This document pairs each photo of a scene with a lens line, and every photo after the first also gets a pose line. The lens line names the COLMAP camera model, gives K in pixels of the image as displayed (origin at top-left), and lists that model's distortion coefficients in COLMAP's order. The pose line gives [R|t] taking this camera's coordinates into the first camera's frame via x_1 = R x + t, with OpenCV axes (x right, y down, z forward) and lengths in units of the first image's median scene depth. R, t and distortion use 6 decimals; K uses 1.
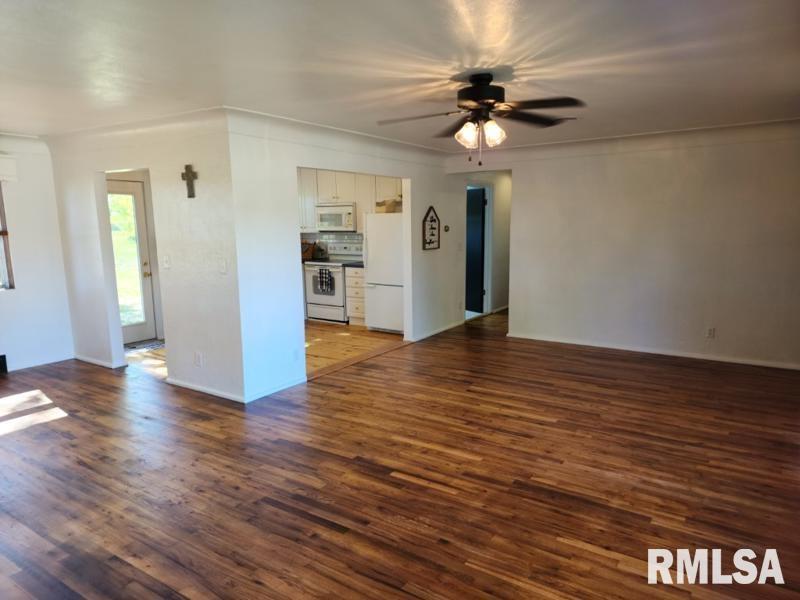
lens RADIAL K [[537.2, 0, 399.5], [0, 537.2, 298.8], [0, 0, 1]] dist [0.078634, -0.074055]
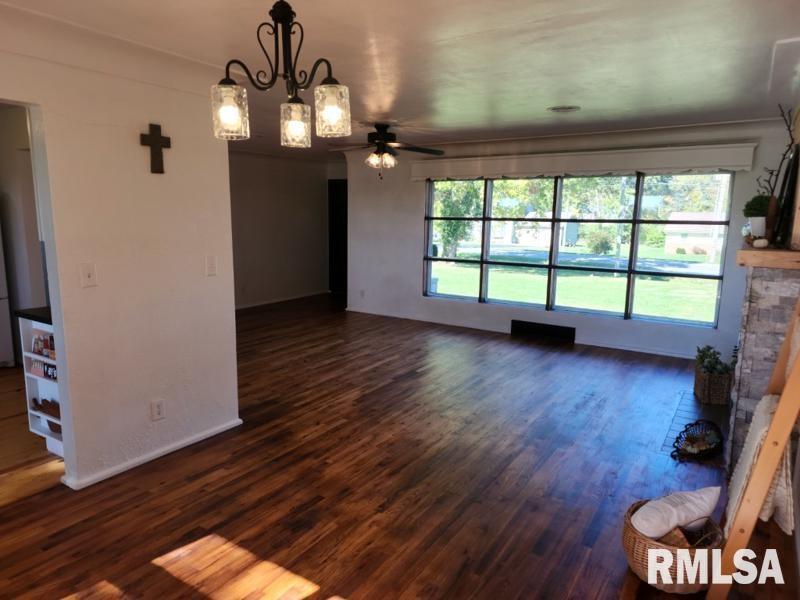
lens RADIAL K [[537.2, 0, 397.3], [0, 537.2, 295.7], [0, 0, 1]] dist [0.078634, -0.074055]
pose [[-0.012735, -0.142738, 0.989679, -1.176130], [0.132787, 0.980751, 0.143159, -0.099774], [-0.991063, 0.133239, 0.006464, 0.774447]]
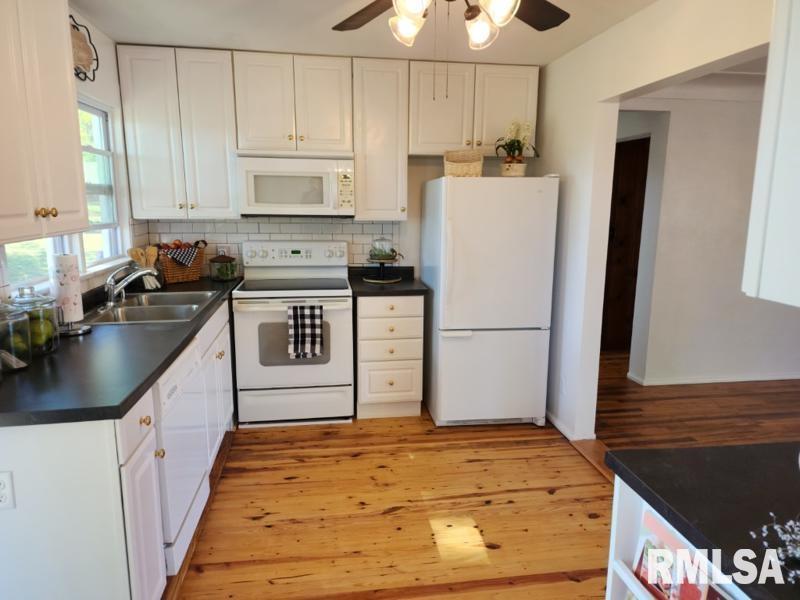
lens RADIAL K [[537.2, 0, 400.3], [0, 537.2, 303.9], [0, 0, 1]] dist [0.078634, -0.074055]
pose [[0.741092, -0.111710, 0.662045, -0.678133], [0.082315, 0.993740, 0.075536, -0.153660], [-0.666339, -0.001483, 0.745648, 1.172649]]
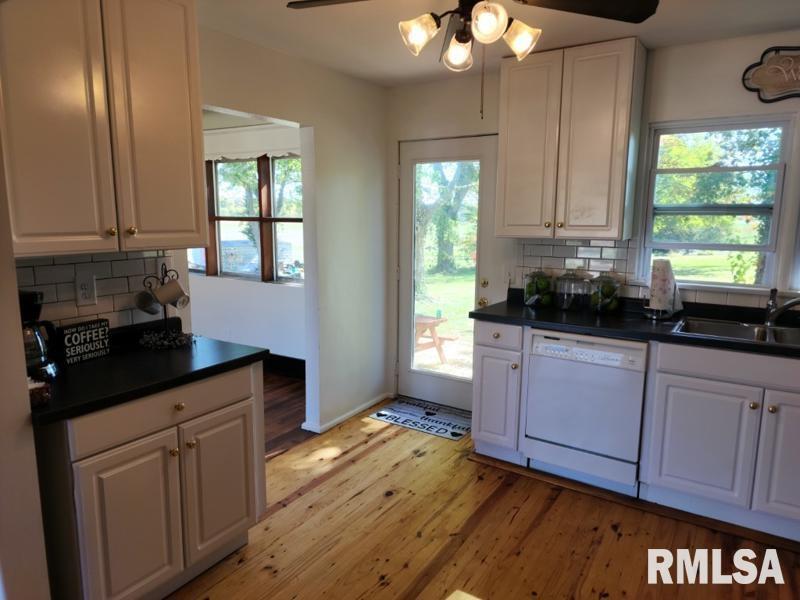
lens RADIAL K [[537.2, 0, 407.2], [0, 537.2, 300.7], [0, 0, 1]] dist [0.078634, -0.074055]
pose [[0.024048, 0.173652, -0.984513, 0.131392], [-0.151812, 0.974011, 0.168091, -0.204268], [0.988117, 0.145419, 0.049785, 1.425090]]
